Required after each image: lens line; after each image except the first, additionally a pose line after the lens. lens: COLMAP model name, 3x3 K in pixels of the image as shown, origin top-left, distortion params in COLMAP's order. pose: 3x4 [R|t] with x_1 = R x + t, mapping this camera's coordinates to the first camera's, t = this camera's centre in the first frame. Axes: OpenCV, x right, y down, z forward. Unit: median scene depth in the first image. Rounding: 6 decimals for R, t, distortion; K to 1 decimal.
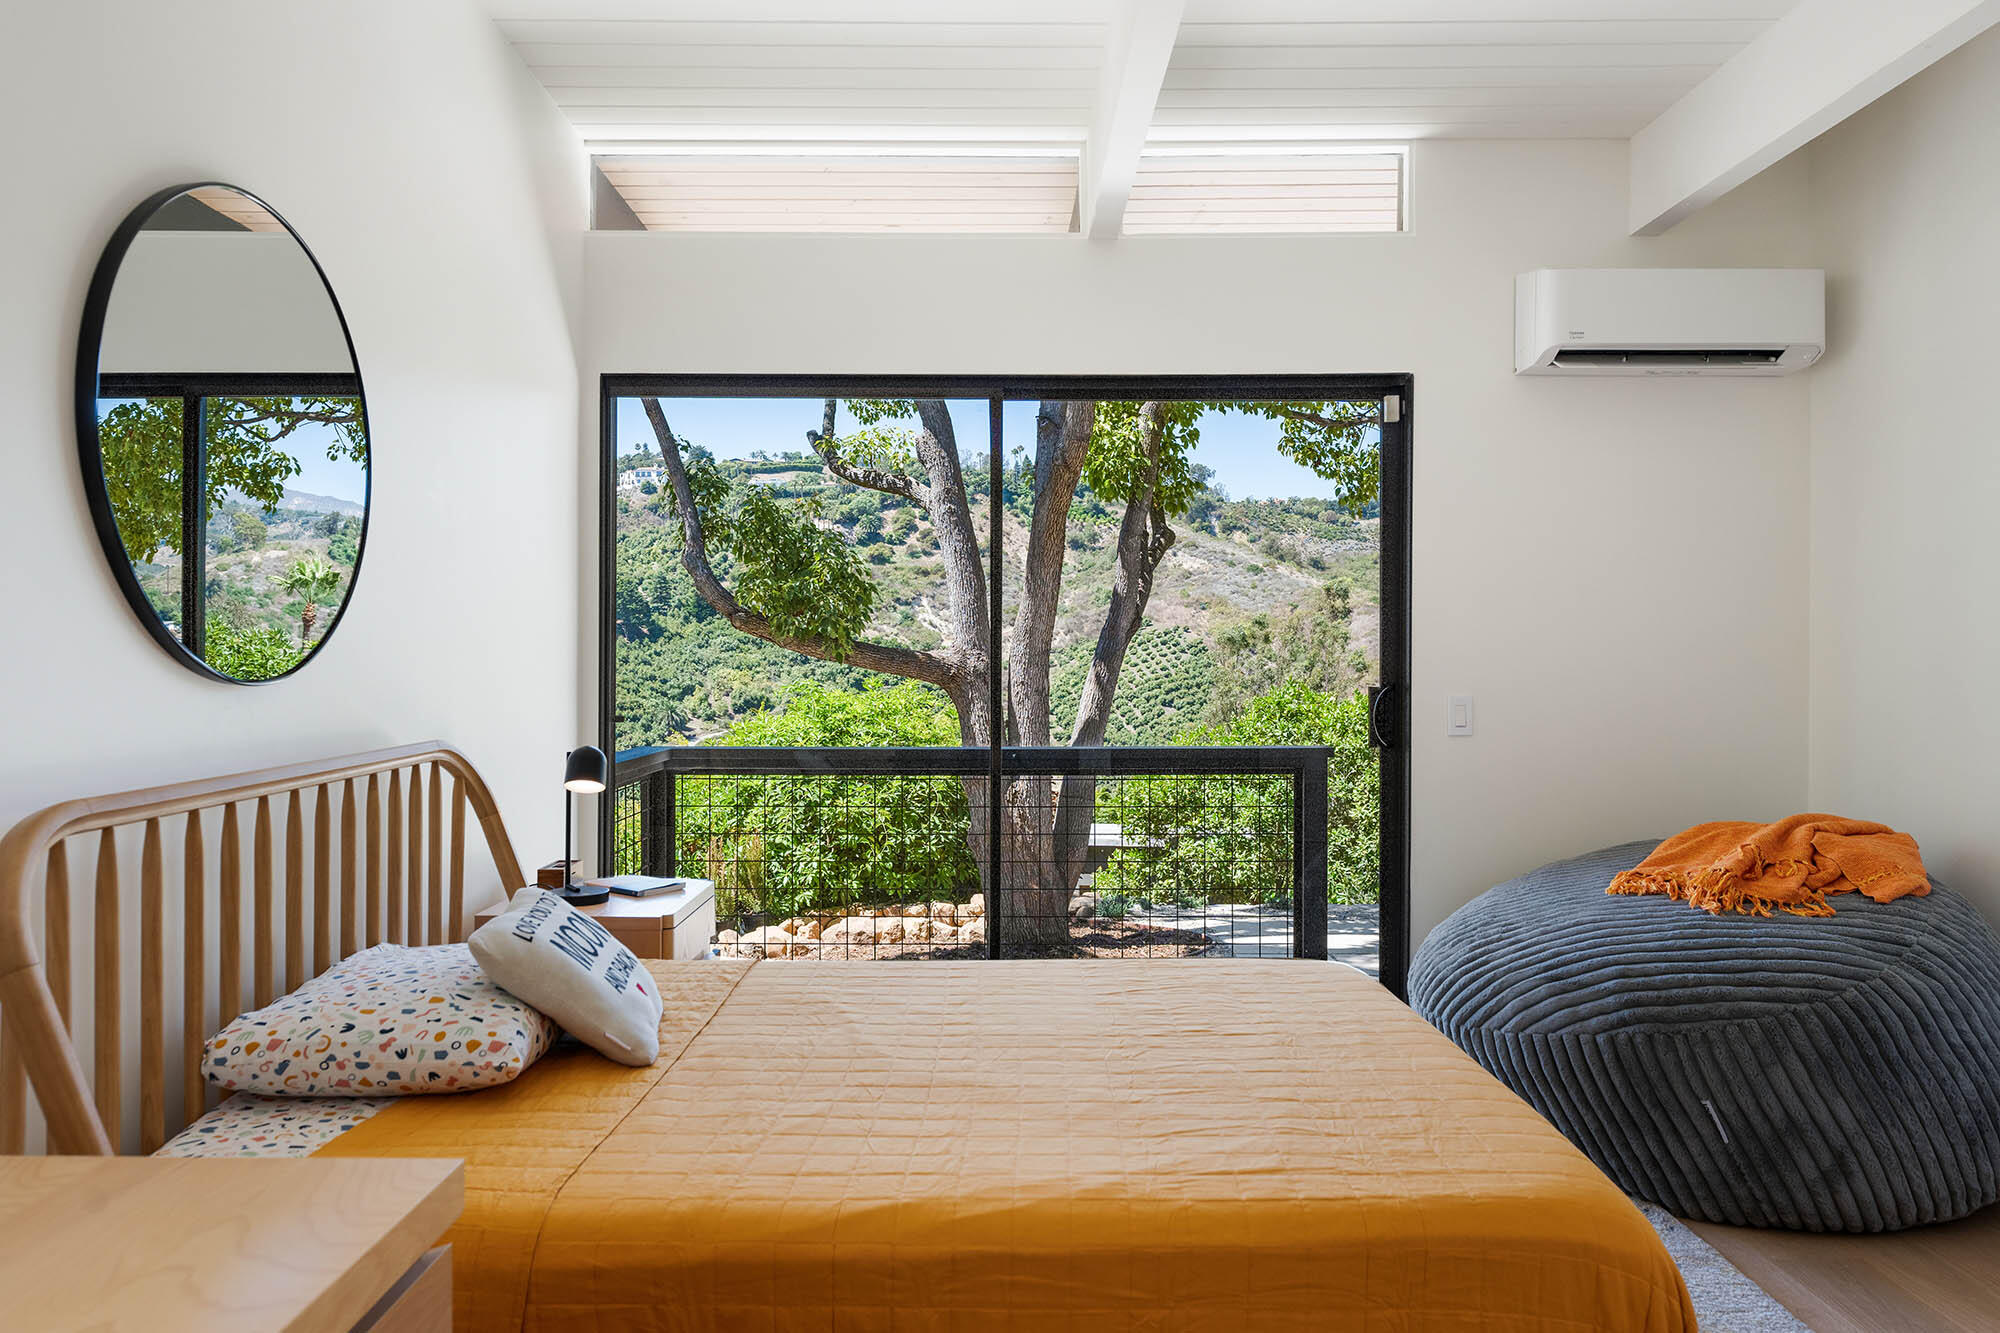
lens RADIAL K [[1334.5, 0, 1002.3], [0, 1334.5, 652.0], [0, 0, 1]] dist [0.002402, 0.002969]
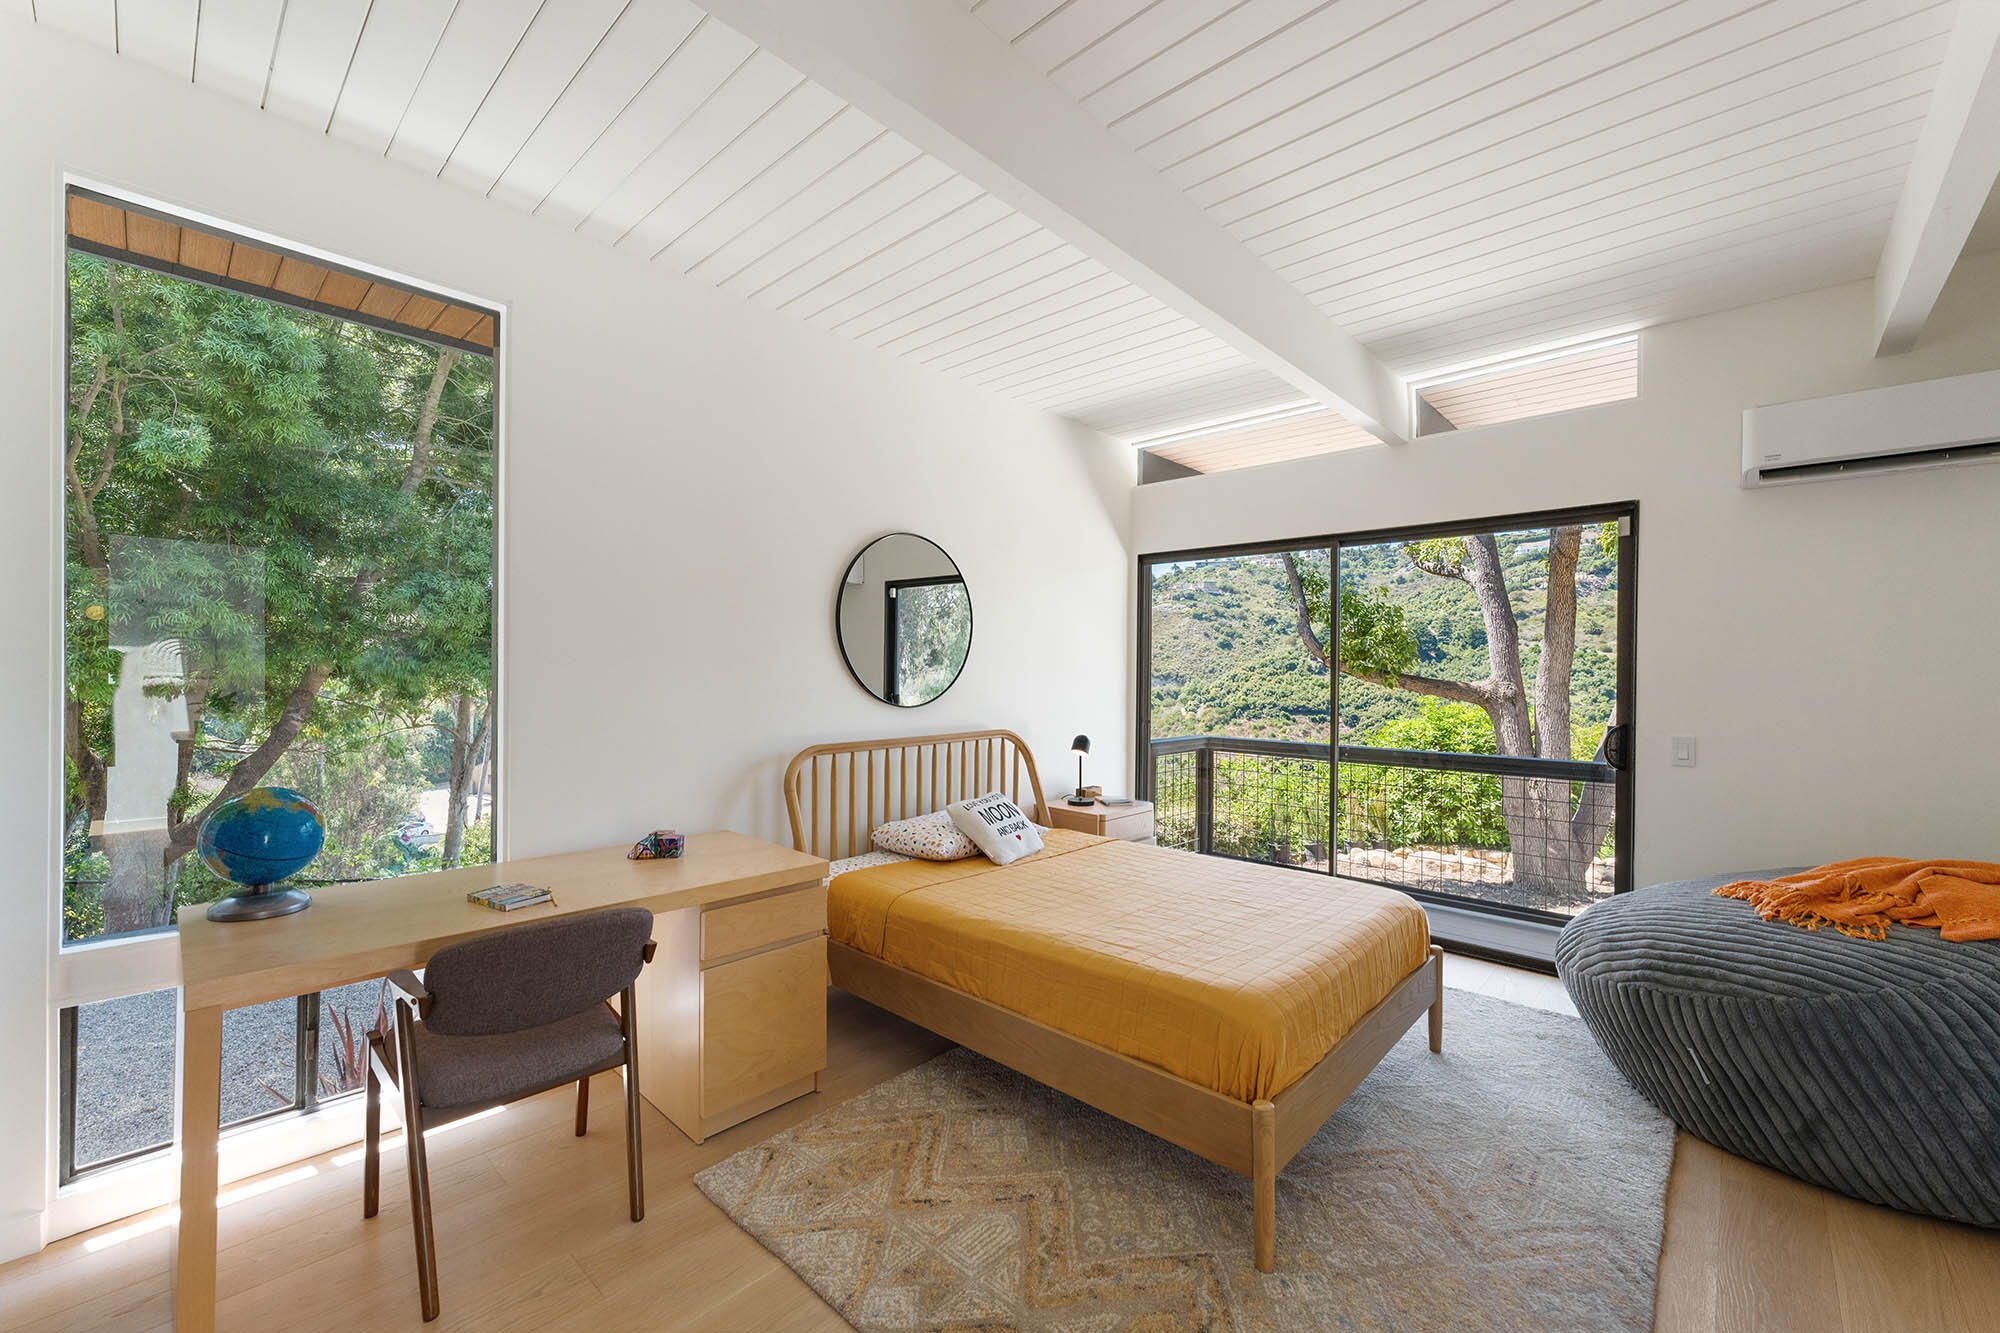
lens RADIAL K [[803.0, 0, 1002.1], [0, 803.0, 659.8], [0, 0, 1]] dist [0.001954, 0.000525]
pose [[0.726829, -0.003074, -0.686812, 0.518387], [-0.003964, 0.999955, -0.008671, -0.043281], [0.686807, 0.009025, 0.726784, -0.068212]]
